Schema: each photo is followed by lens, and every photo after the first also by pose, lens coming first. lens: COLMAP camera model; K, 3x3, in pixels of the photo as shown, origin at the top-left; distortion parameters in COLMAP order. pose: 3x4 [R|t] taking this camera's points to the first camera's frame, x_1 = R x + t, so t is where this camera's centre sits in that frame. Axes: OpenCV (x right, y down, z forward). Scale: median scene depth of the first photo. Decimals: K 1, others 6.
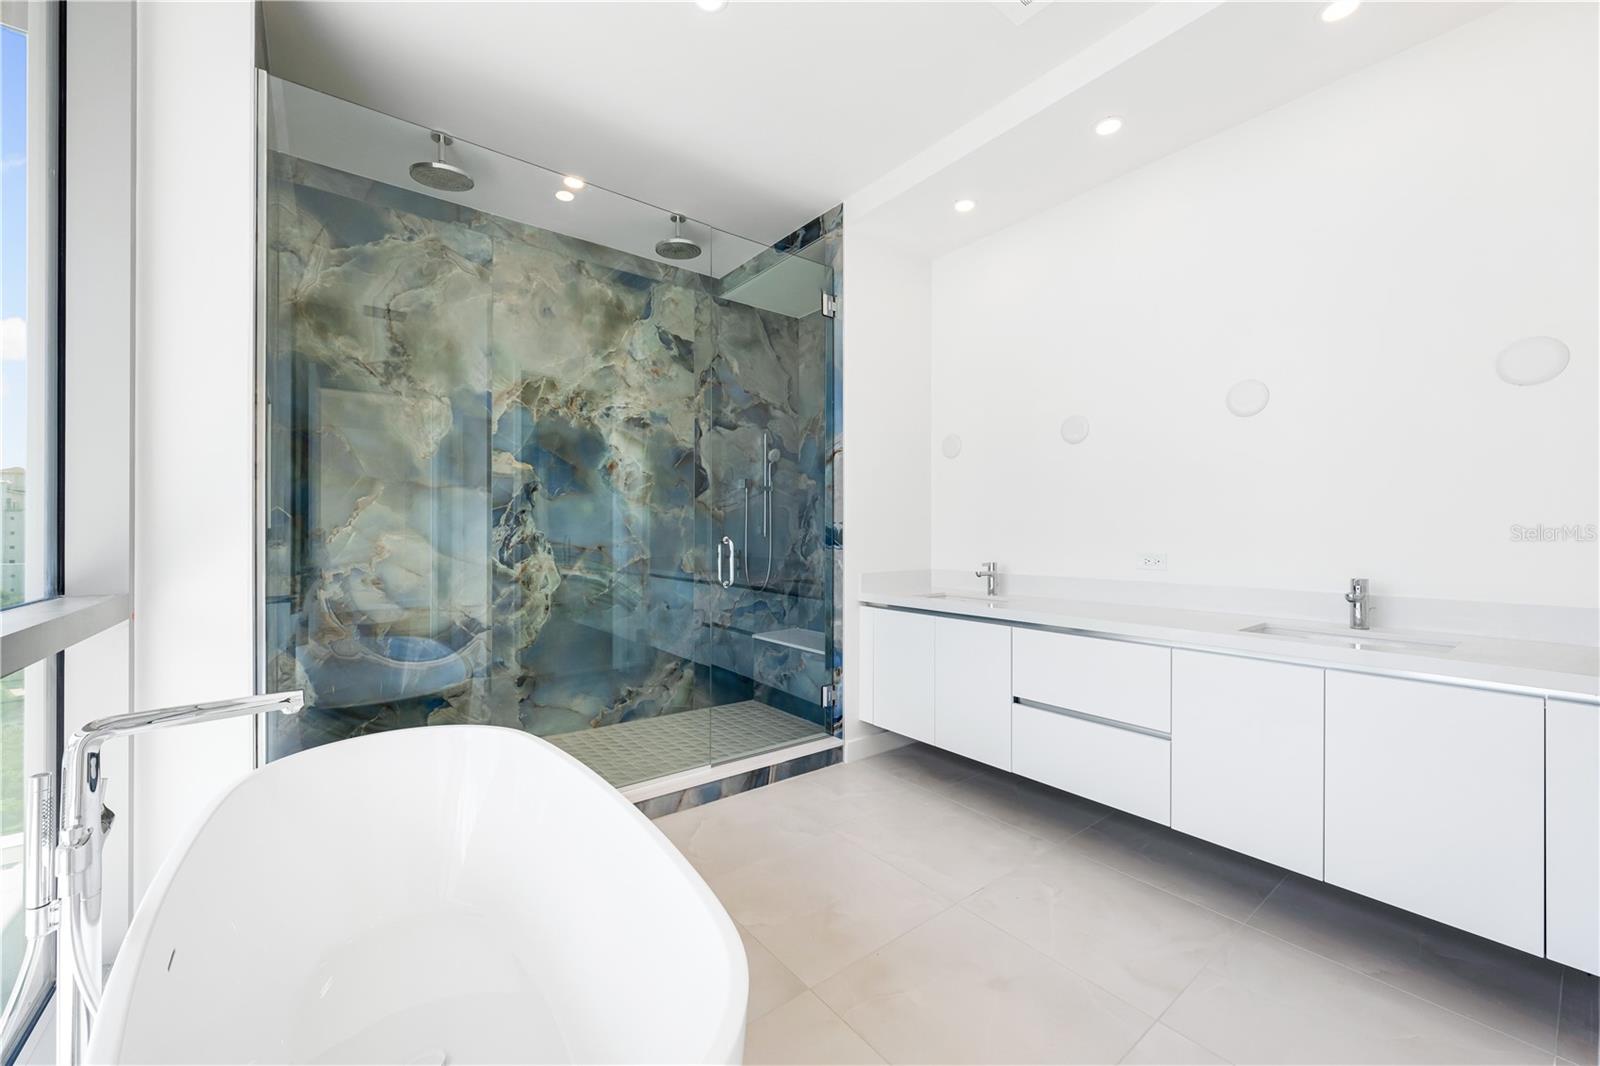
lens RADIAL K [[623.5, 0, 804.6], [0, 623.5, 527.7], [0, 0, 1]] dist [-0.001721, -0.000137]
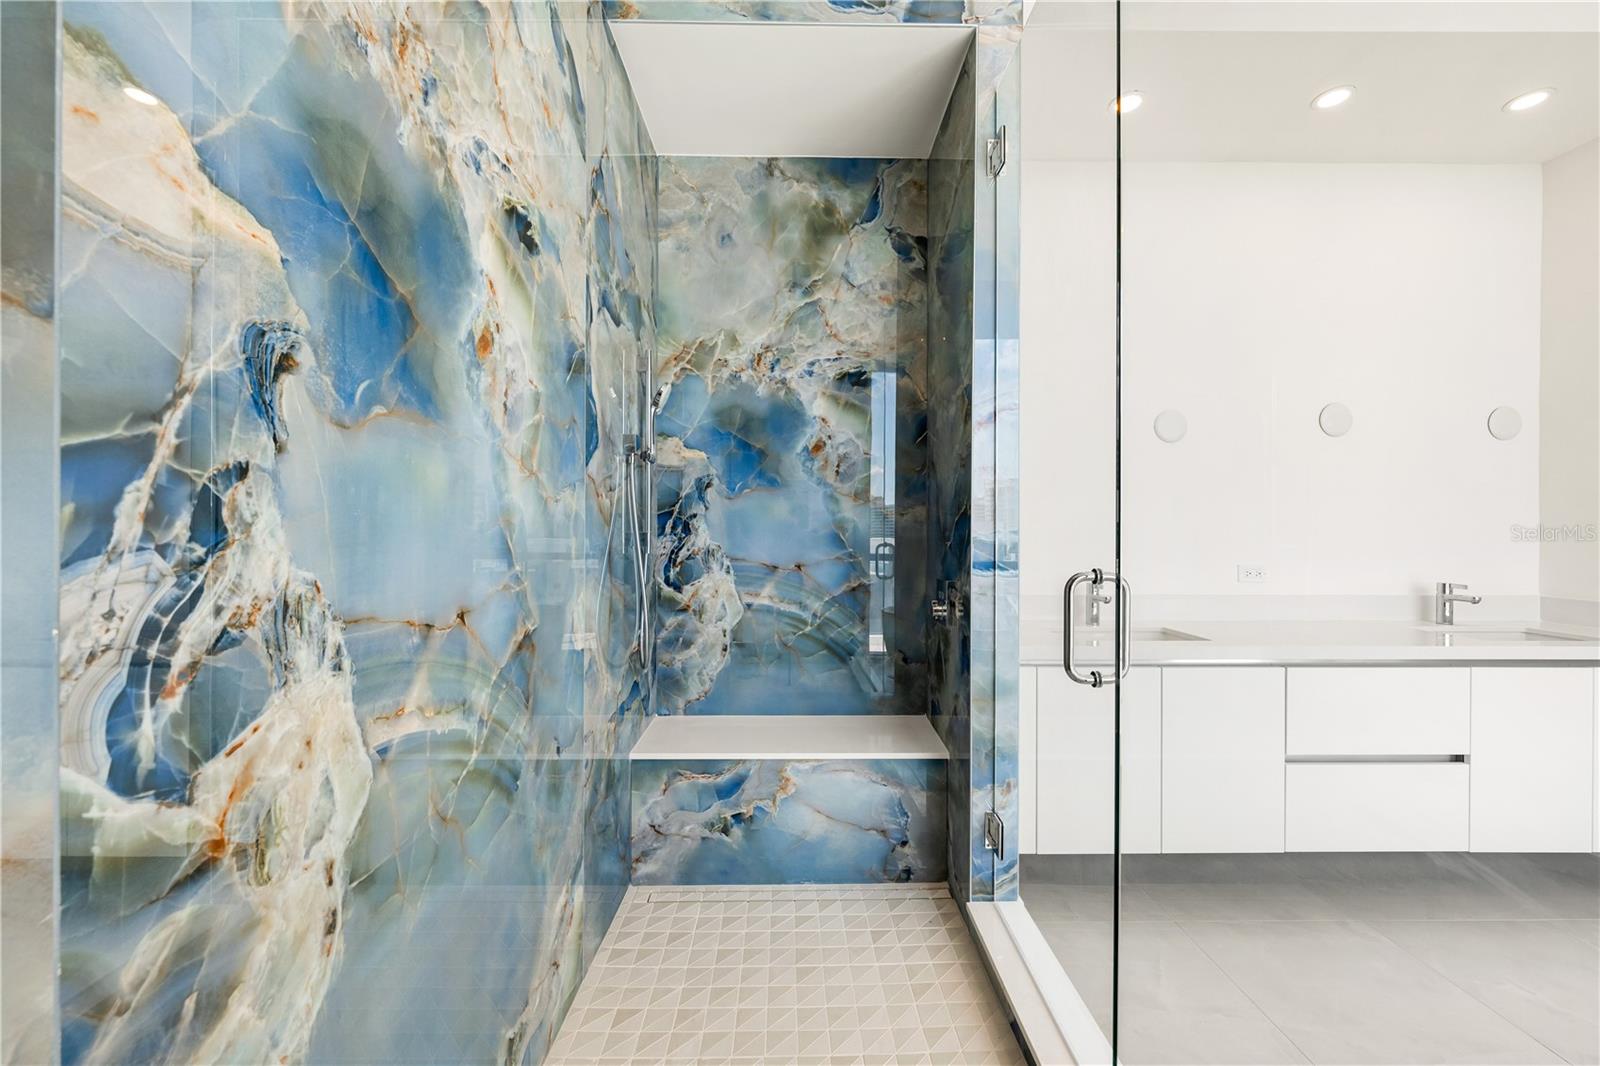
lens RADIAL K [[623.5, 0, 804.6], [0, 623.5, 527.7], [0, 0, 1]] dist [-0.001721, -0.000137]
pose [[0.606574, 0.003436, 0.795020, -0.472157], [-0.007939, 0.999967, 0.001736, -0.010241], [-0.794987, -0.007365, 0.606581, 0.718253]]
